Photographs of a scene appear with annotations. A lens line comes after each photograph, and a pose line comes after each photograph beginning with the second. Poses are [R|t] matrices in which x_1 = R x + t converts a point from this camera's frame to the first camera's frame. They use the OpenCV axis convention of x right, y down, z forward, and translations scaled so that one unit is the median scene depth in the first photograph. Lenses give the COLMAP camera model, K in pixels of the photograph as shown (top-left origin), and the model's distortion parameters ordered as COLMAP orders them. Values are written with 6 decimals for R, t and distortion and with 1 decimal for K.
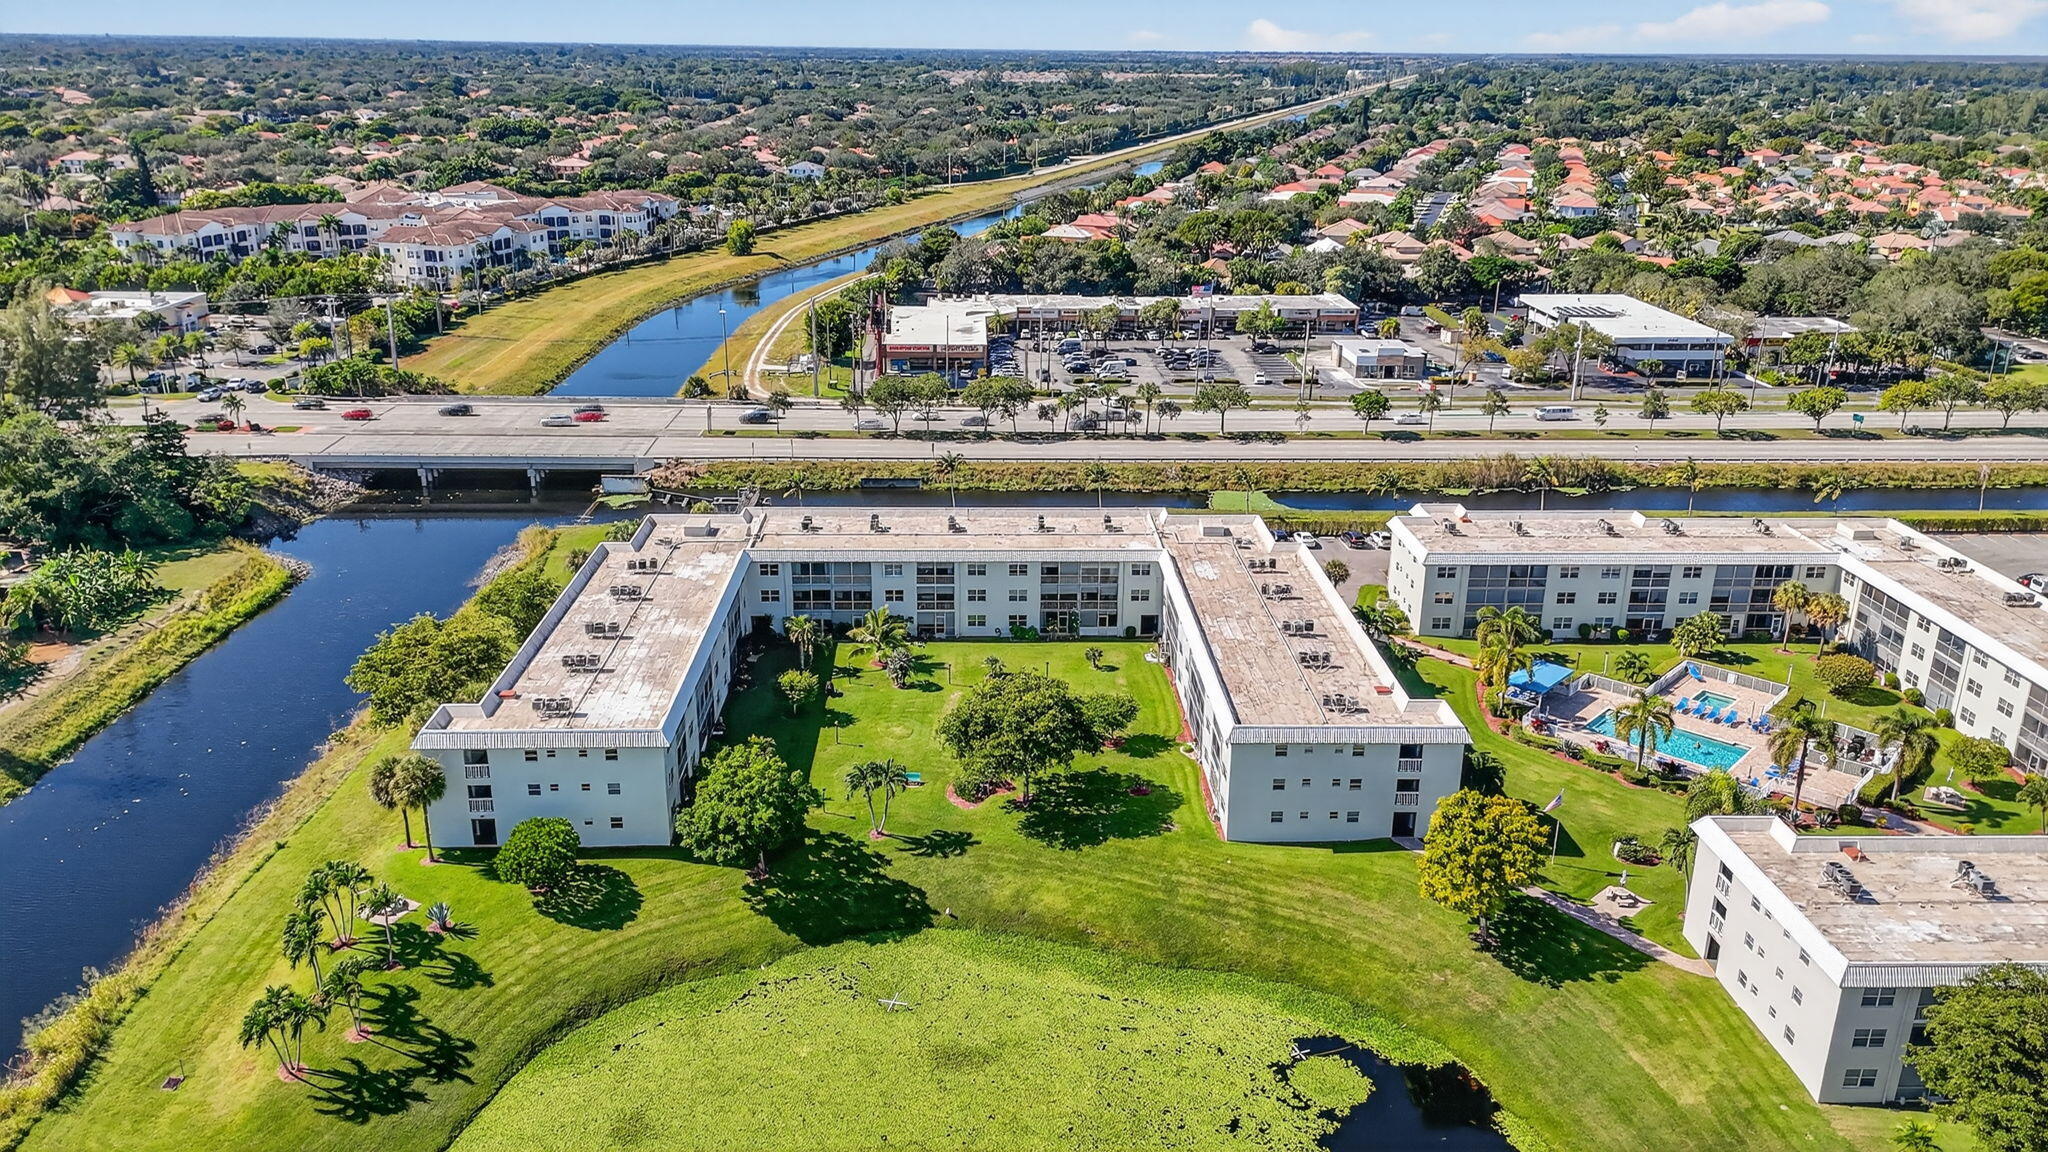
lens RADIAL K [[1508.3, 0, 1031.2], [0, 1508.3, 576.1], [0, 0, 1]] dist [0.100311, -0.126189]
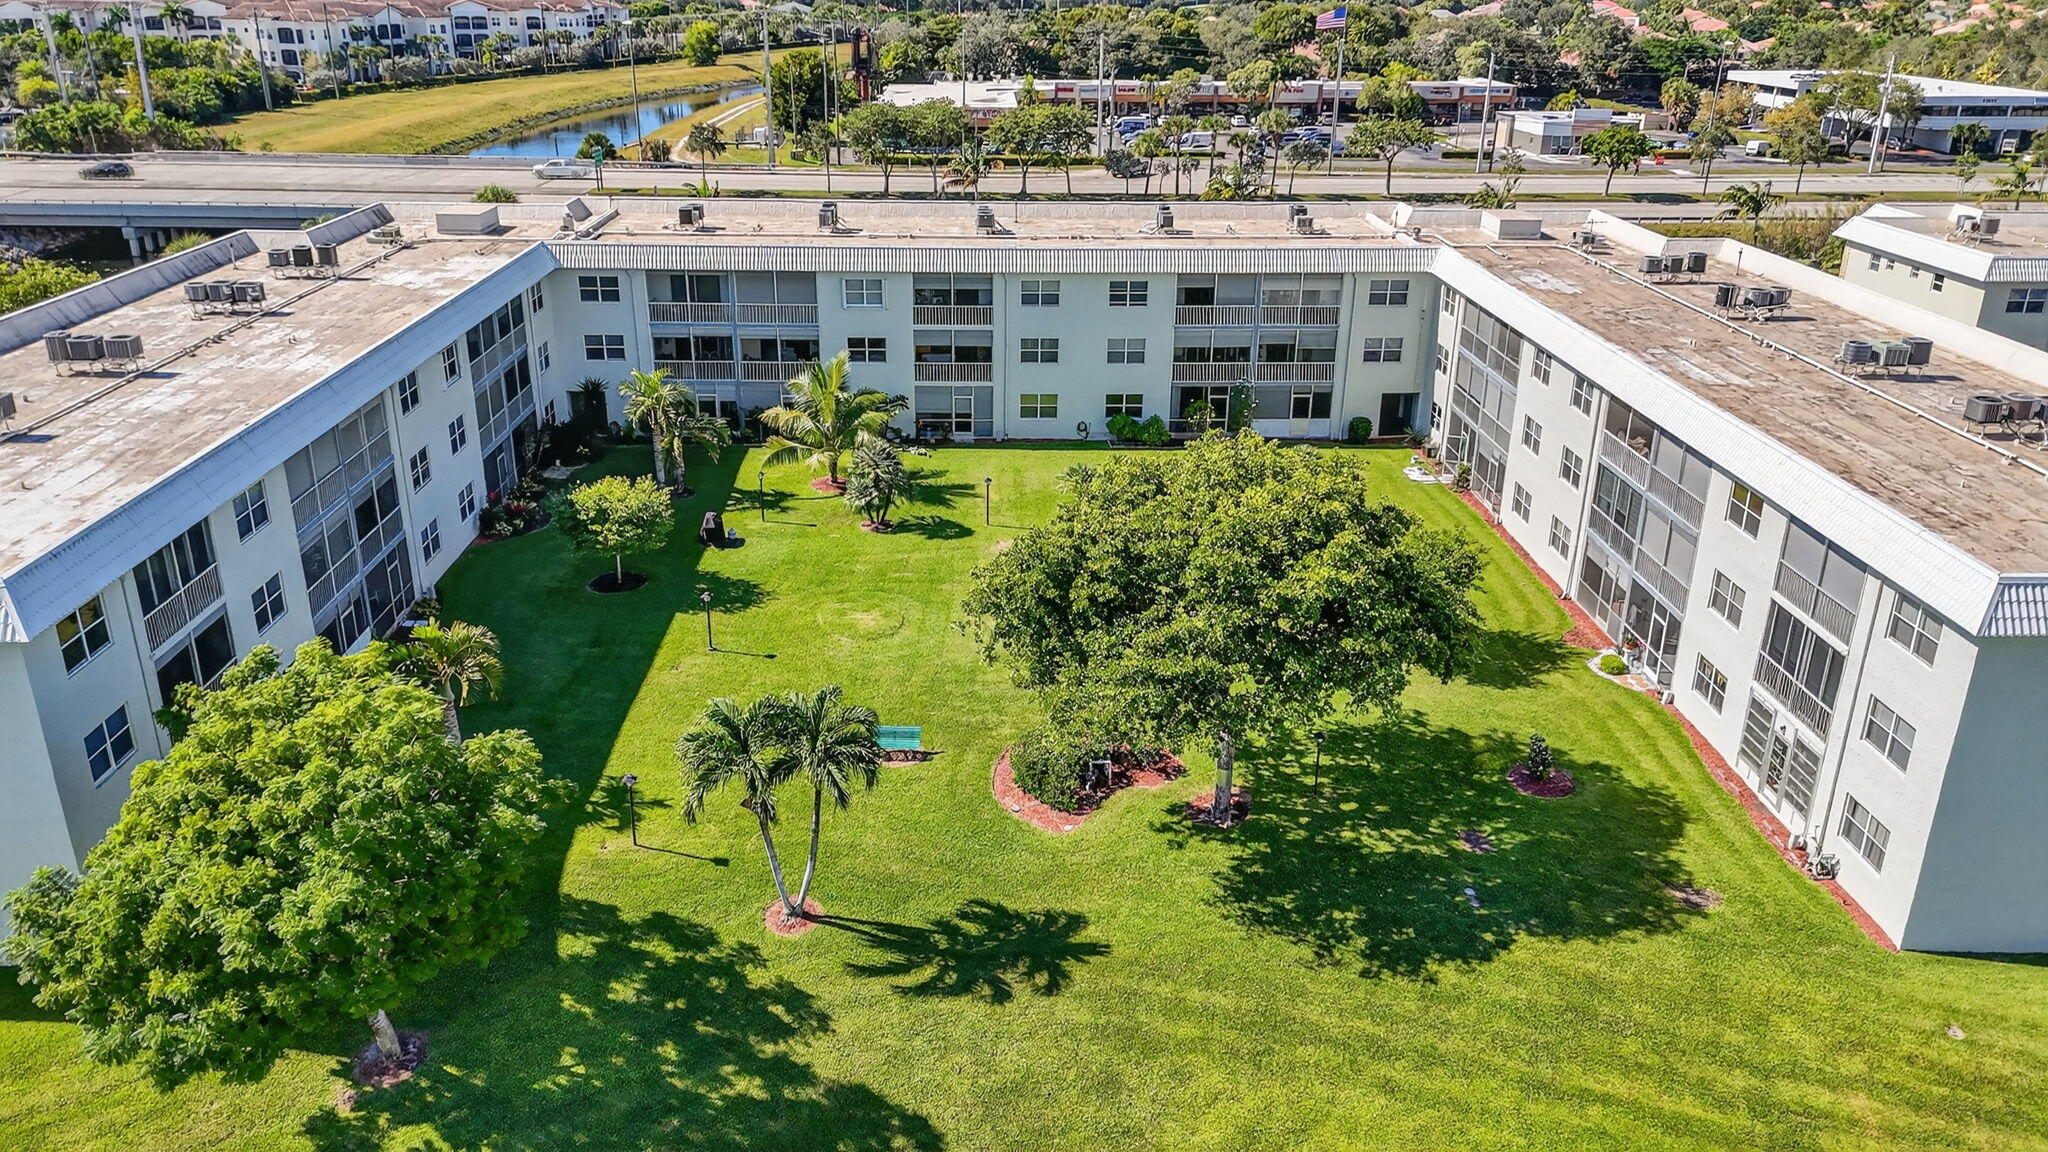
lens RADIAL K [[1521.3, 0, 1024.0], [0, 1521.3, 576.0], [0, 0, 1]] dist [0.034001, -0.000993]
pose [[0.999954, 0.000173, -0.009567, -0.036936], [0.000248, 0.999030, 0.044031, 0.063860], [0.009566, -0.044031, 0.998984, 0.522643]]
